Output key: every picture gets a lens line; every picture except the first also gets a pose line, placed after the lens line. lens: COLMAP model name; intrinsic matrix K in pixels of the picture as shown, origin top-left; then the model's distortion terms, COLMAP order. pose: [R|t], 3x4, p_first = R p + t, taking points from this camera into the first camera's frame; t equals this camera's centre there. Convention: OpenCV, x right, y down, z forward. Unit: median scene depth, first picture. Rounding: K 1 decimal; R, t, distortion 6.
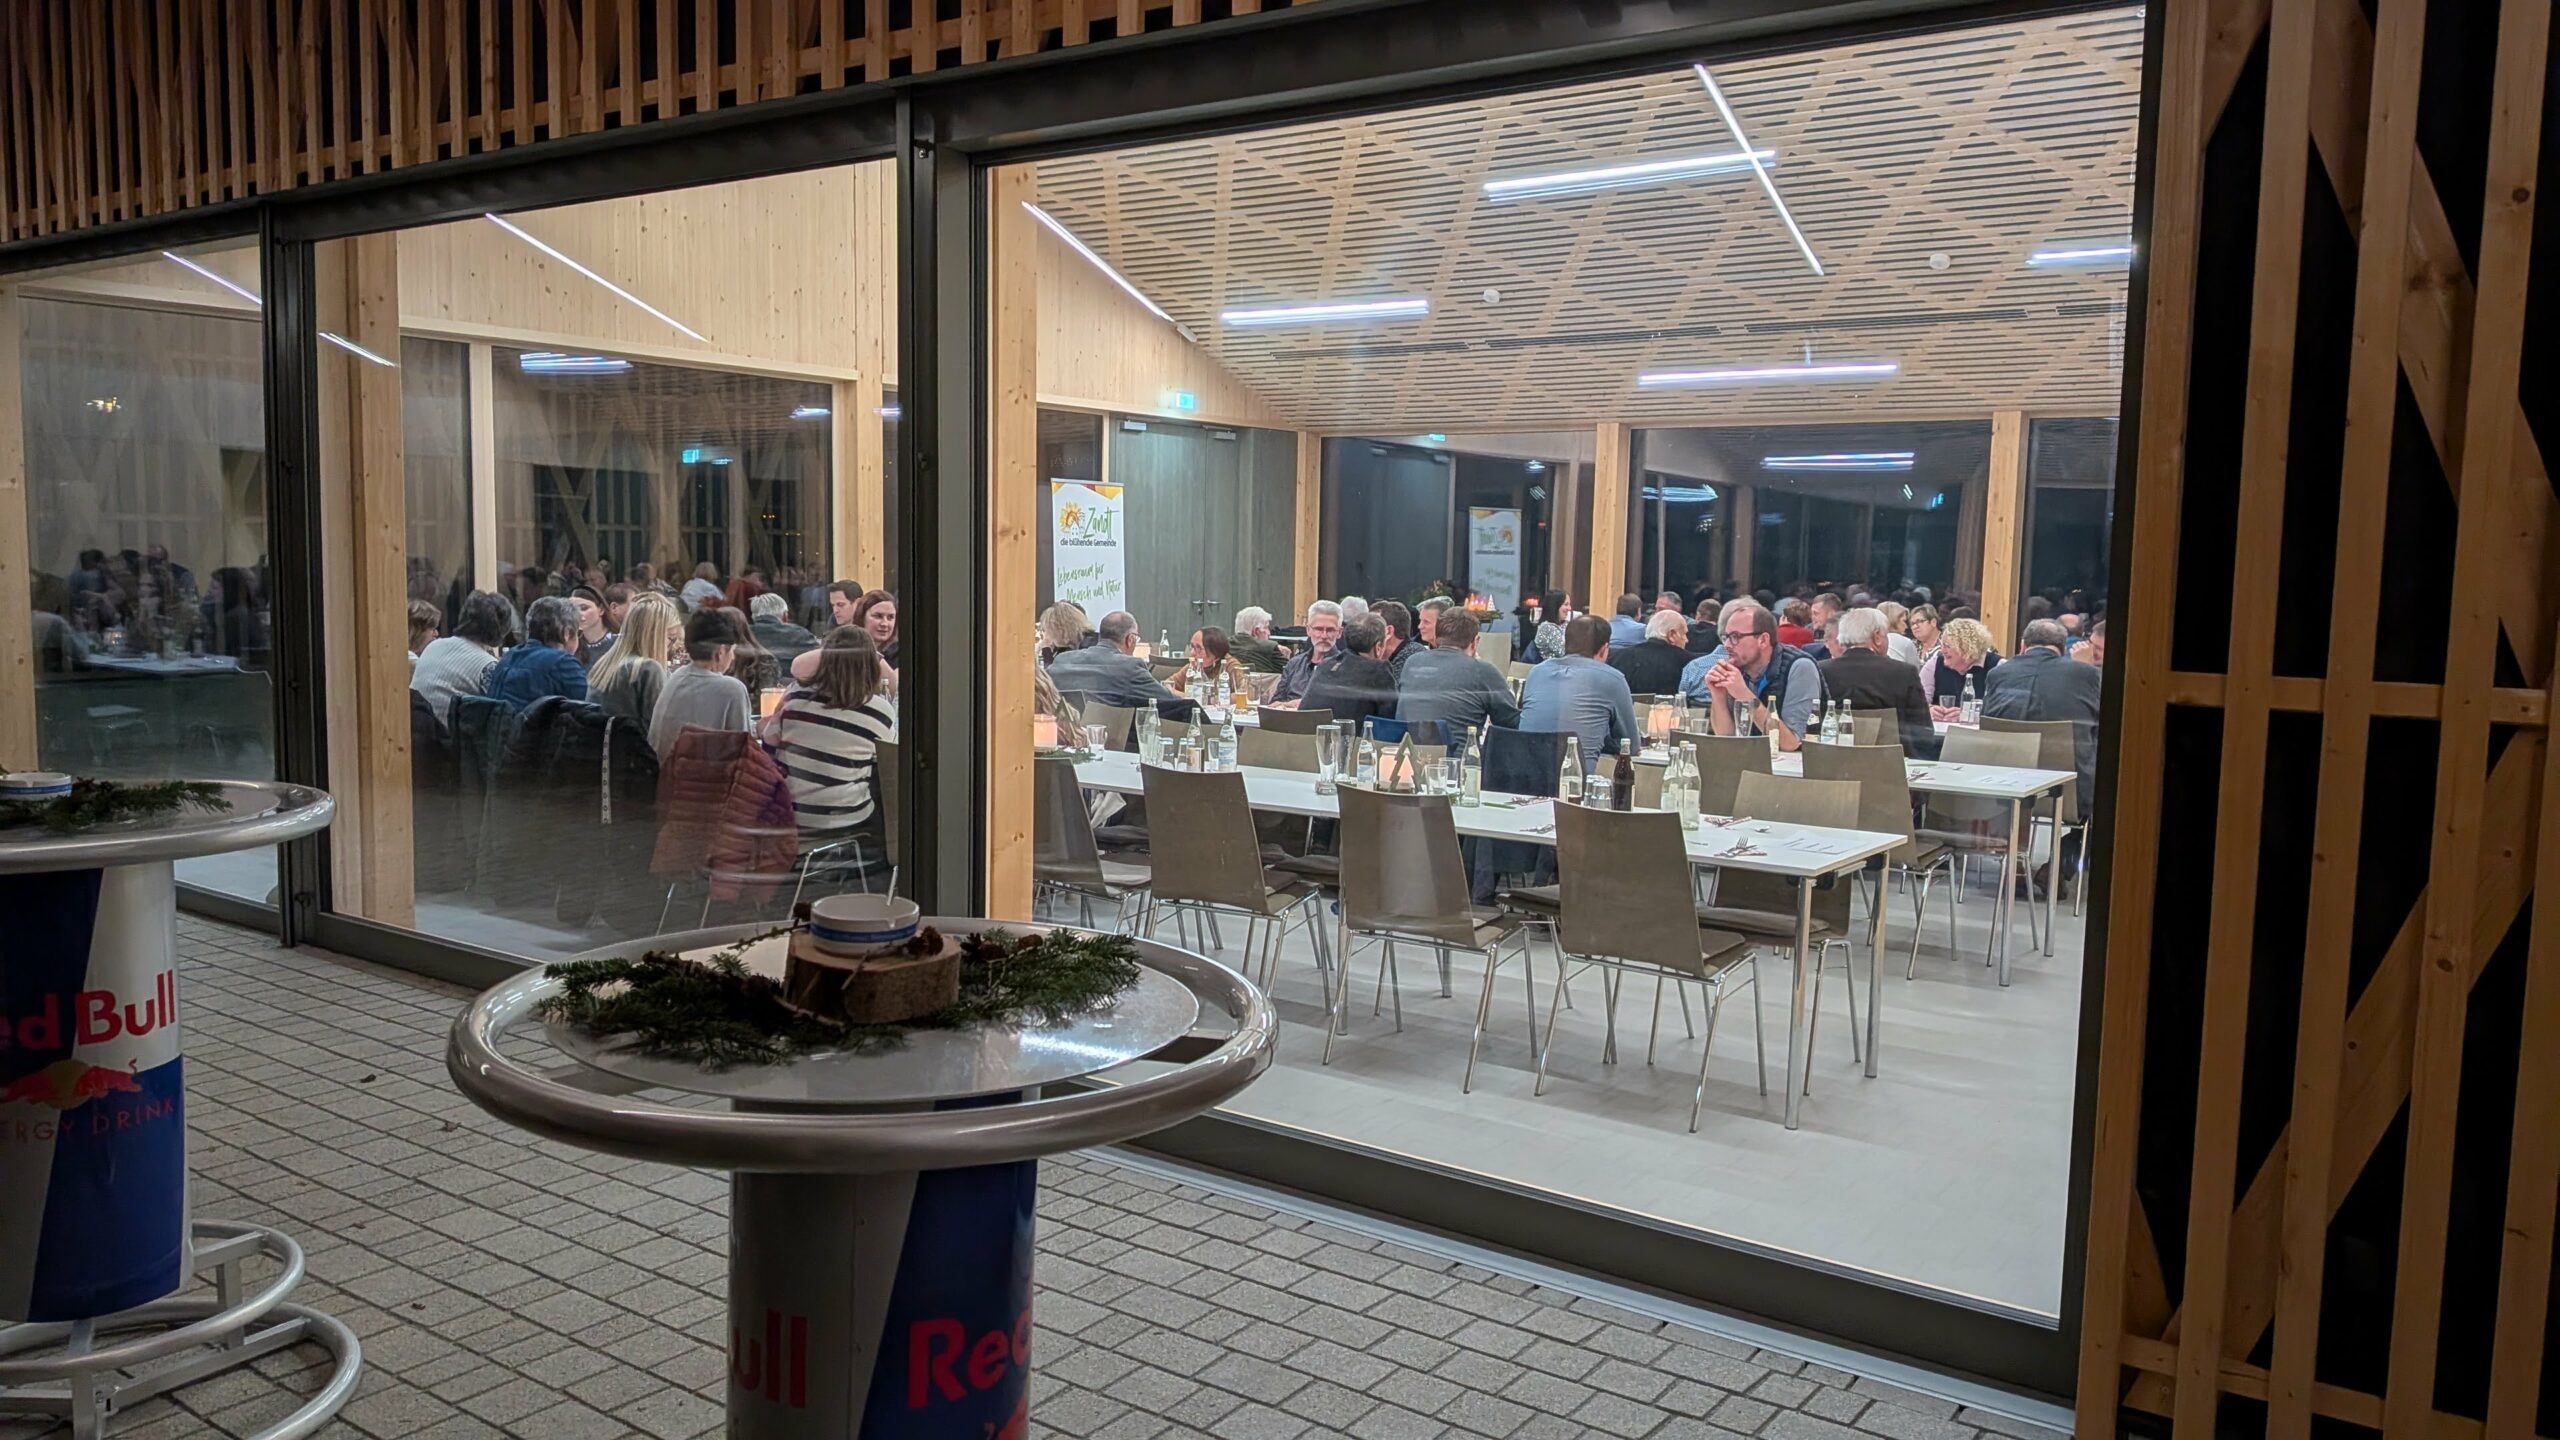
lens RADIAL K [[1803.2, 0, 1282.6], [0, 1803.2, 733.3], [0, 0, 1]] dist [-0.012525, -0.003993]
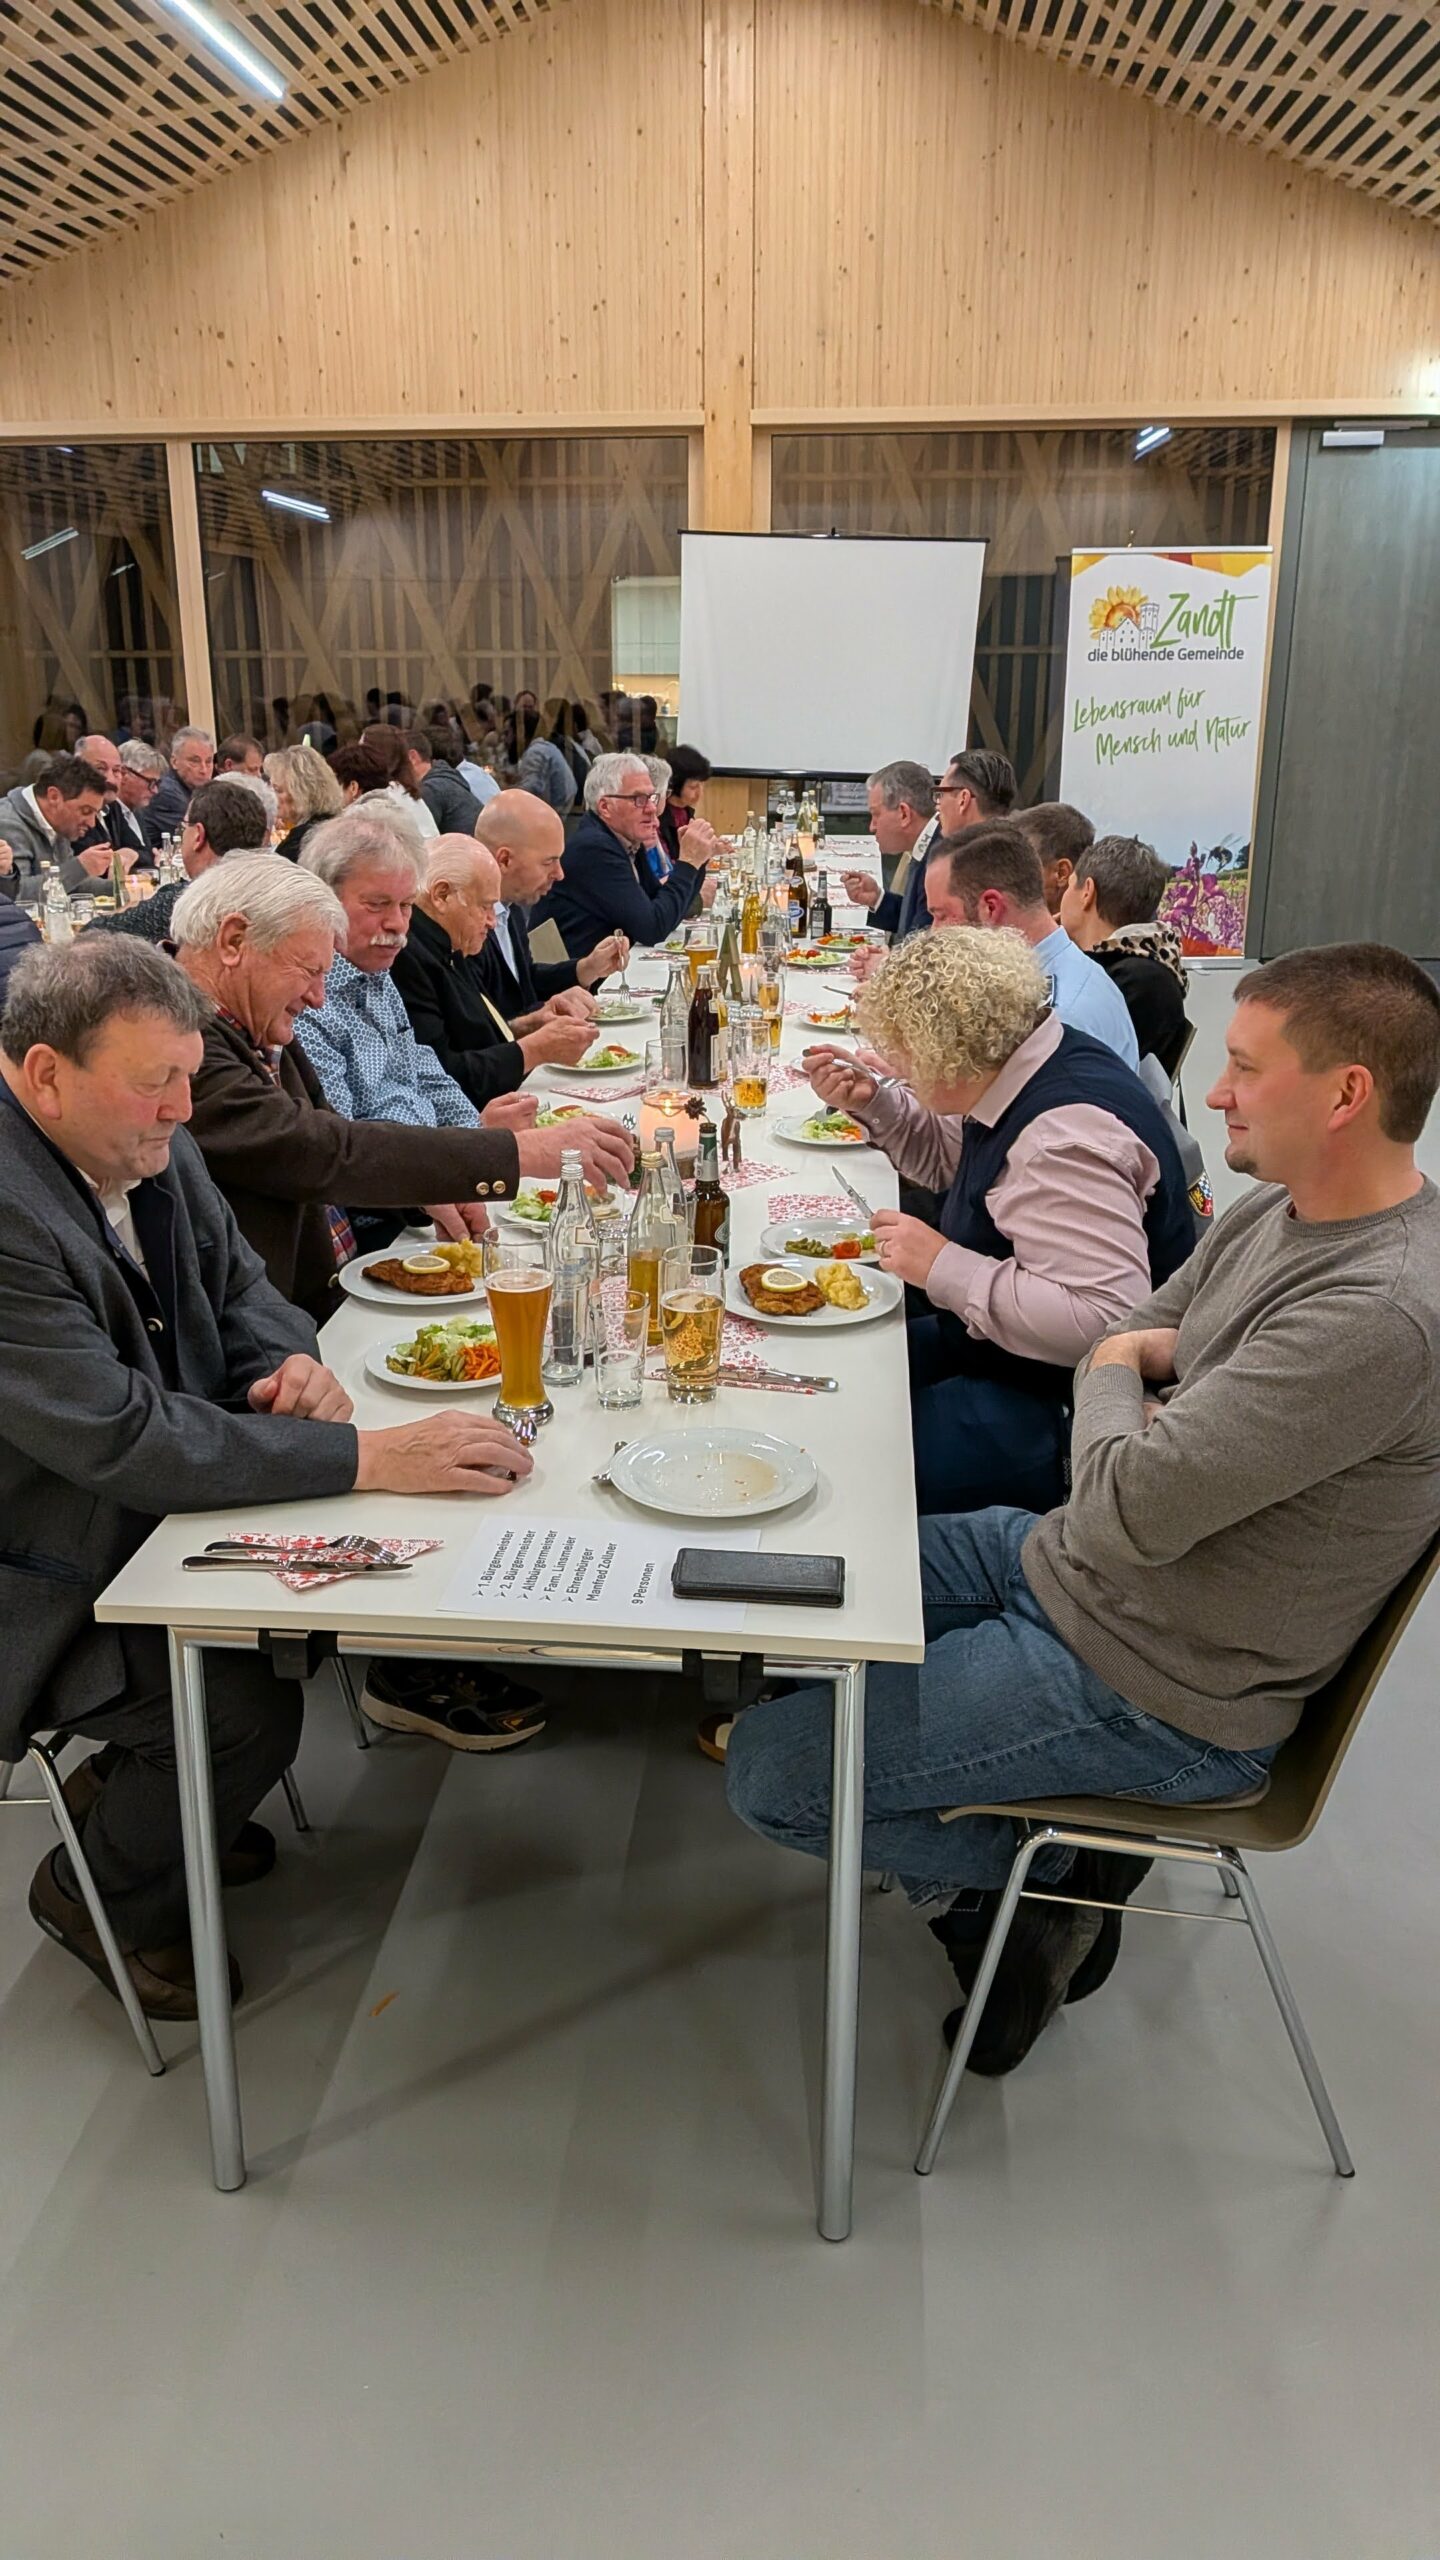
lens RADIAL K [[1868.7, 0, 667.7], [0, 1868.7, 1224.5], [0, 0, 1]] dist [0.062911, -0.094426]
pose [[0.509247, 0.225287, -0.830610, 0.378208], [-0.067875, 0.972637, 0.222195, -0.048305], [0.857939, -0.056775, 0.510604, 0.517421]]
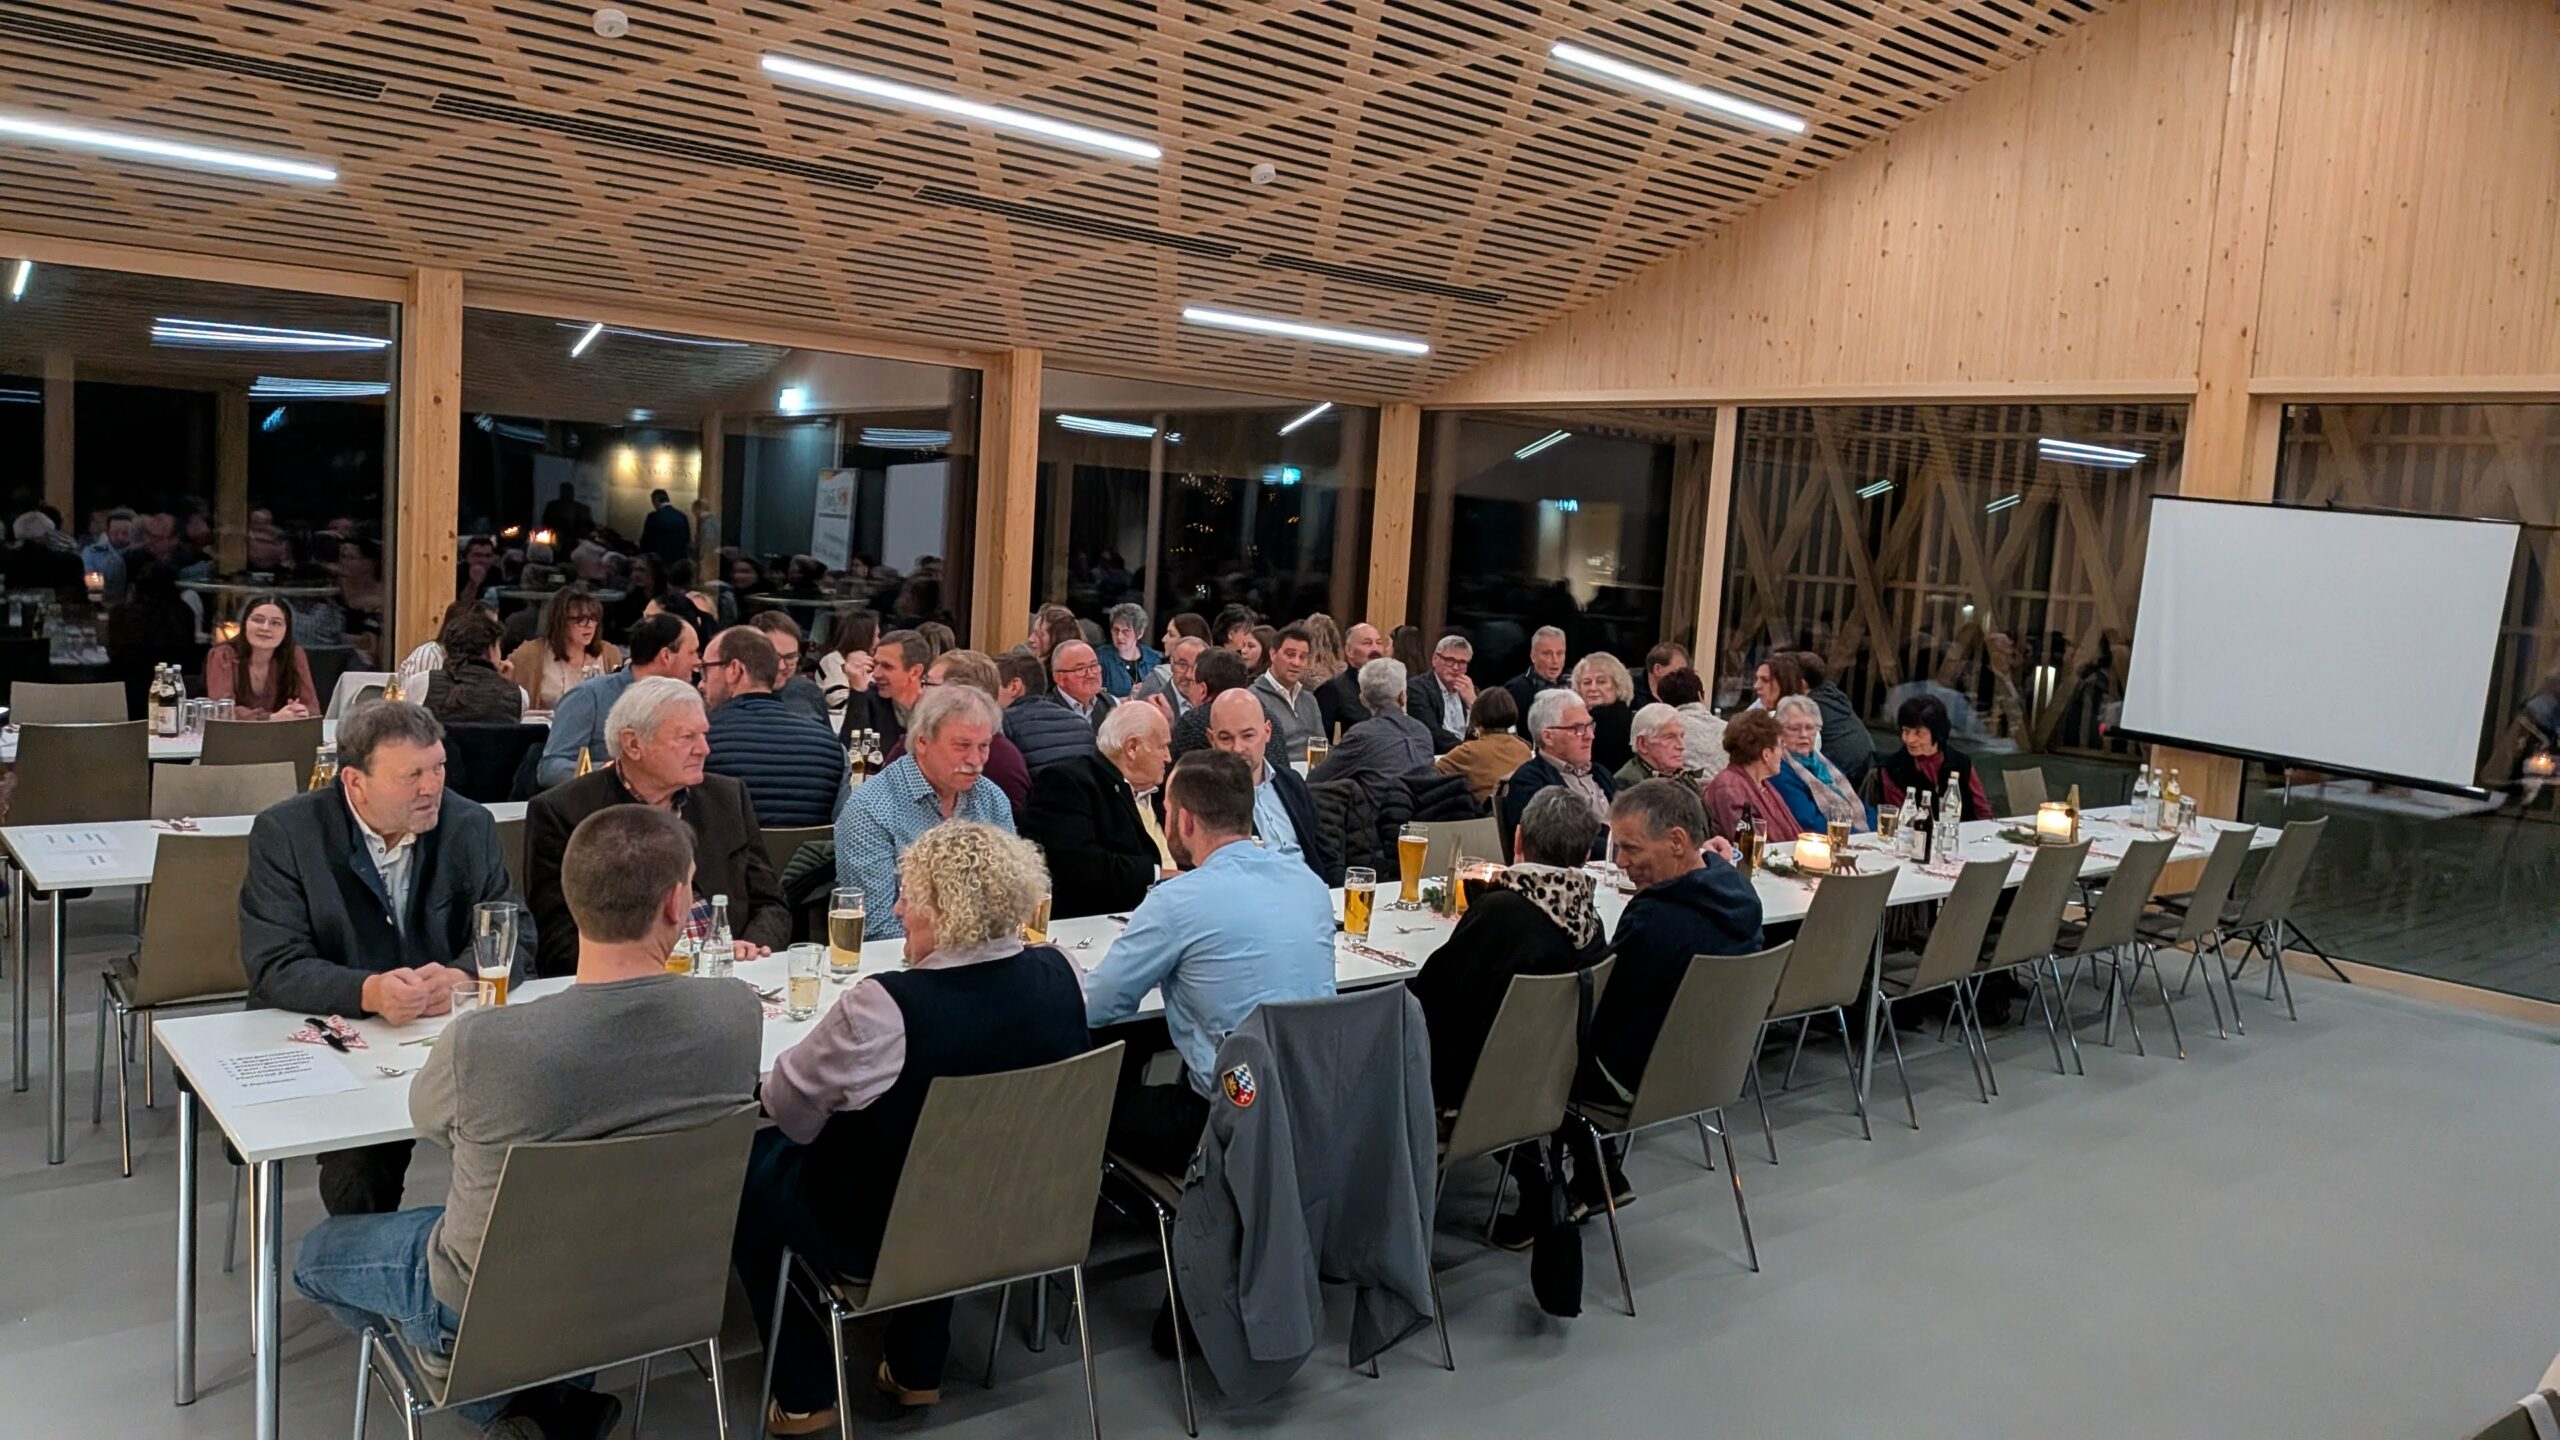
lens RADIAL K [[1868.7, 0, 1274.8], [0, 1868.7, 686.3], [0, 0, 1]] dist [0.062911, -0.094426]
pose [[-0.221034, 0.046592, -0.974153, 0.456005], [-0.164035, 0.982852, 0.084227, -0.080400], [0.961372, 0.178412, -0.209601, 0.727464]]
